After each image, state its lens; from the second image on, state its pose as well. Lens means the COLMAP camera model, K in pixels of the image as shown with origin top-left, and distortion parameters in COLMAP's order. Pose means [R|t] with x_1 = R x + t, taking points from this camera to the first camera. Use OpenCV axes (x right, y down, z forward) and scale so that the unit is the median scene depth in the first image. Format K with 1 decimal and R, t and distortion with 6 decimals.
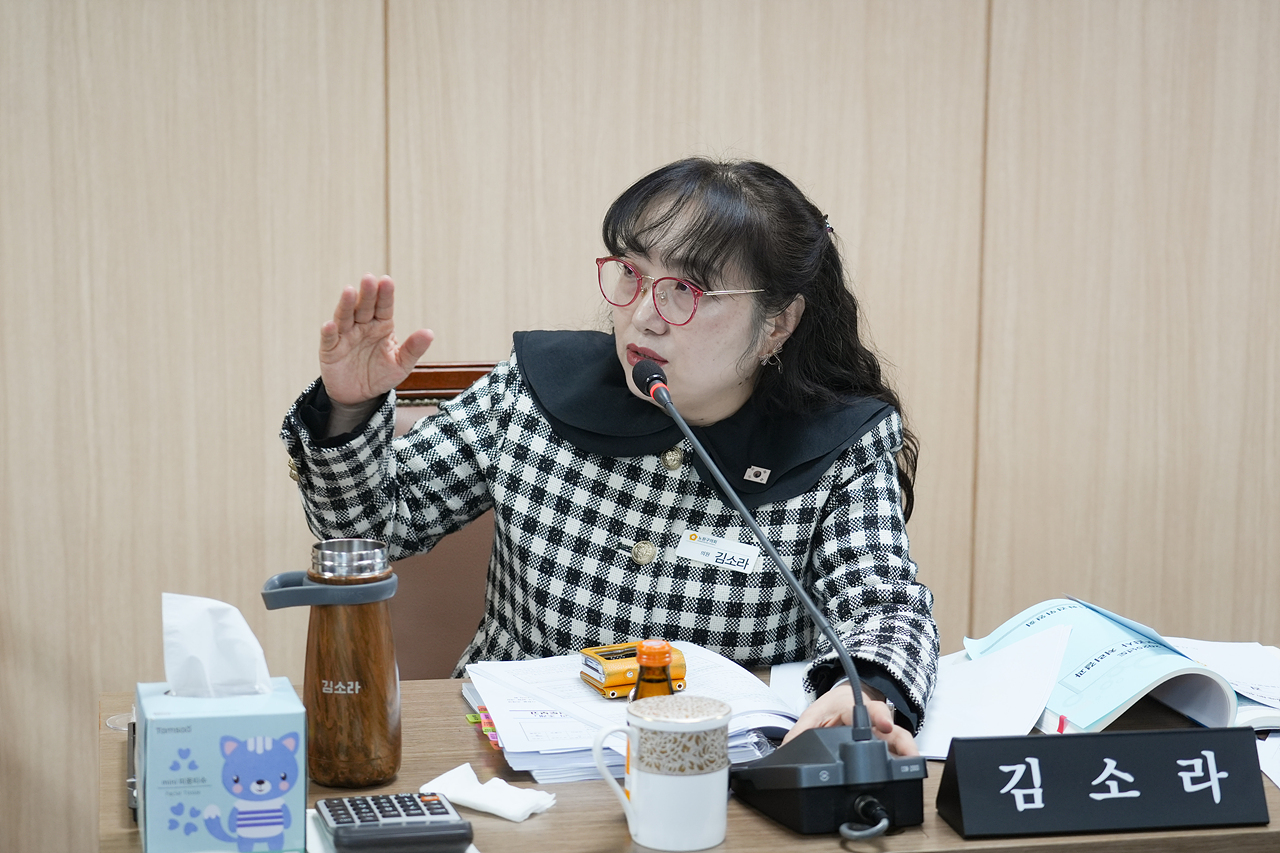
lens RADIAL K [[2321.3, 0, 640.0], [0, 2321.3, 426.5], [0, 0, 1]] dist [-0.020900, -0.143173]
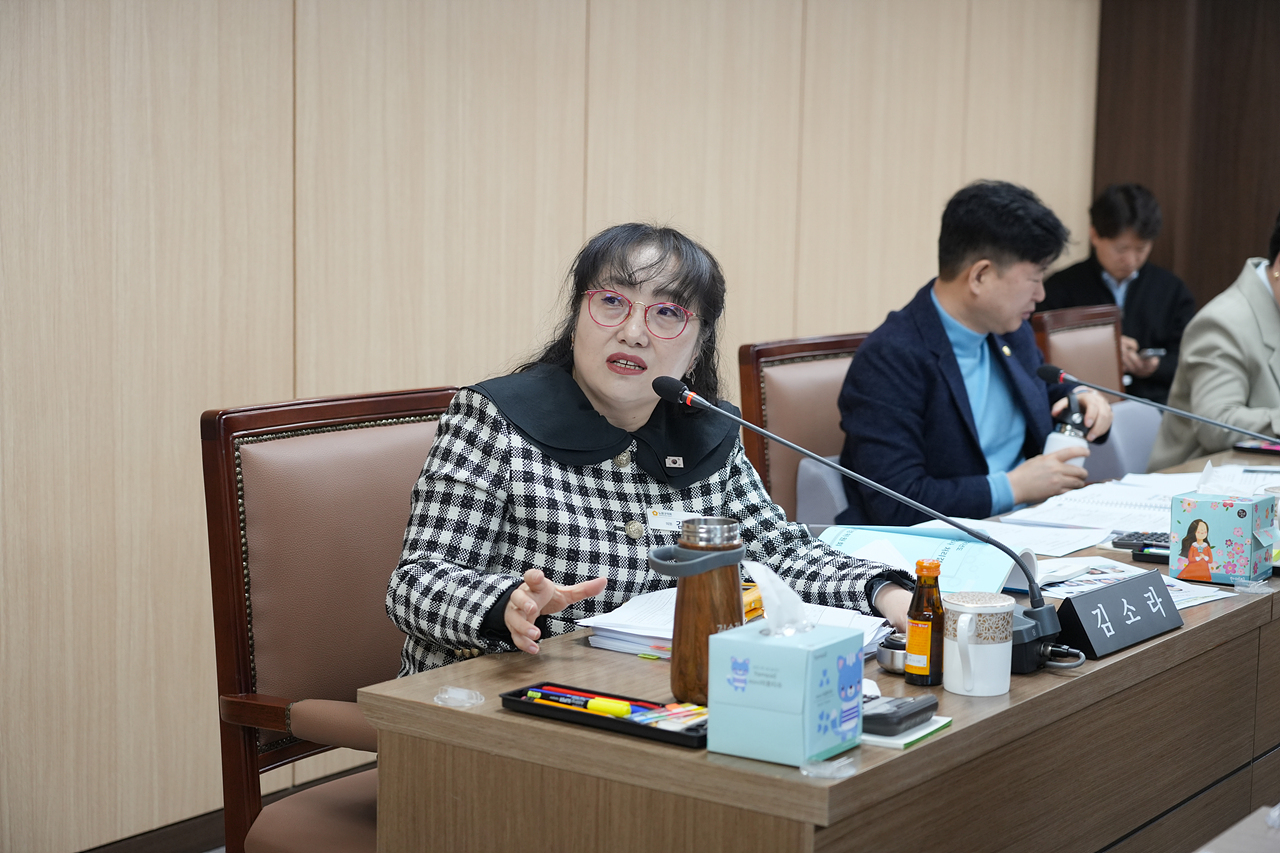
lens RADIAL K [[1992.5, 0, 640.0], [0, 1992.5, 426.5], [0, 0, 1]] dist [-0.118694, -0.013234]
pose [[0.751998, -0.075387, 0.654840, -0.903643], [0.084362, 0.996276, 0.017816, -0.026998], [-0.653745, 0.041846, 0.755557, 0.174106]]
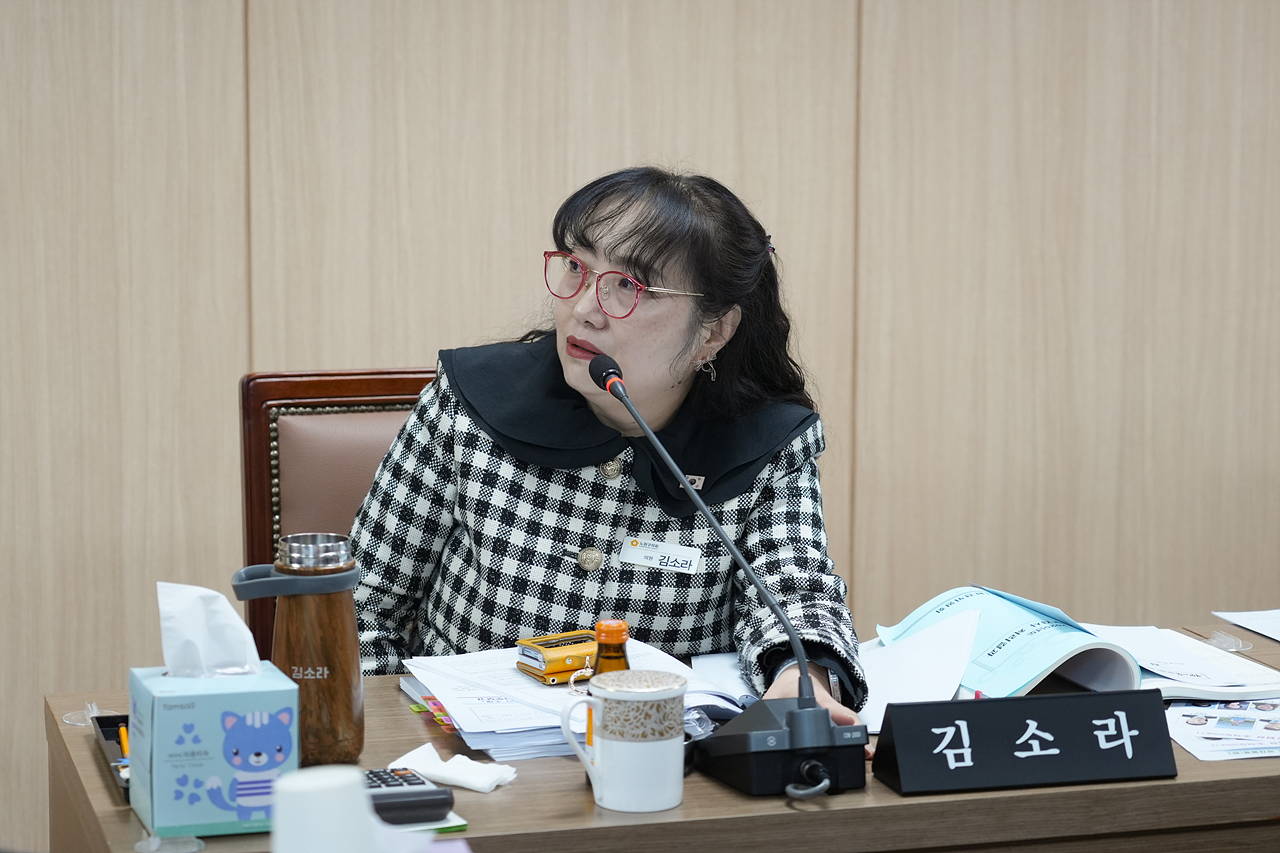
lens RADIAL K [[2628.8, 0, 622.0], [0, 2628.8, 384.6], [0, 0, 1]] dist [-0.067510, 0.094623]
pose [[0.997070, -0.014257, 0.075149, -0.075638], [0.016210, 0.999545, -0.025438, 0.014088], [-0.074752, 0.026582, 0.996848, -0.206023]]
